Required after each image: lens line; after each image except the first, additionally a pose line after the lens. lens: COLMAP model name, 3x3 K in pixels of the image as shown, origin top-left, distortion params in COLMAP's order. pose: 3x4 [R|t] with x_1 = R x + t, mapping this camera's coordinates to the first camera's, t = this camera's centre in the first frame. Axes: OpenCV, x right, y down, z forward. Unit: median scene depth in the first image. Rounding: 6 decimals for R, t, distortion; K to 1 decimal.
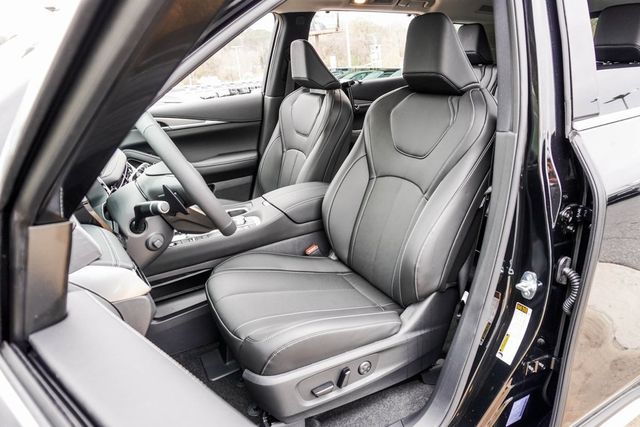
lens RADIAL K [[433.4, 0, 315.3], [0, 433.4, 212.3], [0, 0, 1]] dist [-0.033123, 0.018403]
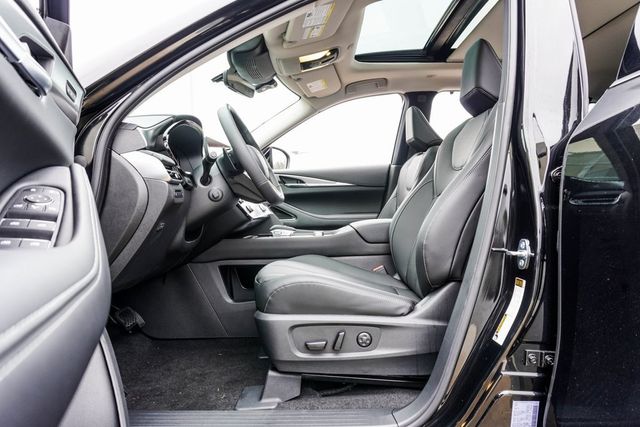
lens RADIAL K [[433.4, 0, 316.8], [0, 433.4, 213.0], [0, 0, 1]] dist [-0.033123, 0.018403]
pose [[0.887895, 0.042083, -0.458117, 0.364124], [-0.182840, 0.946062, -0.267463, 0.289347], [0.422151, 0.321241, 0.847698, 0.000251]]
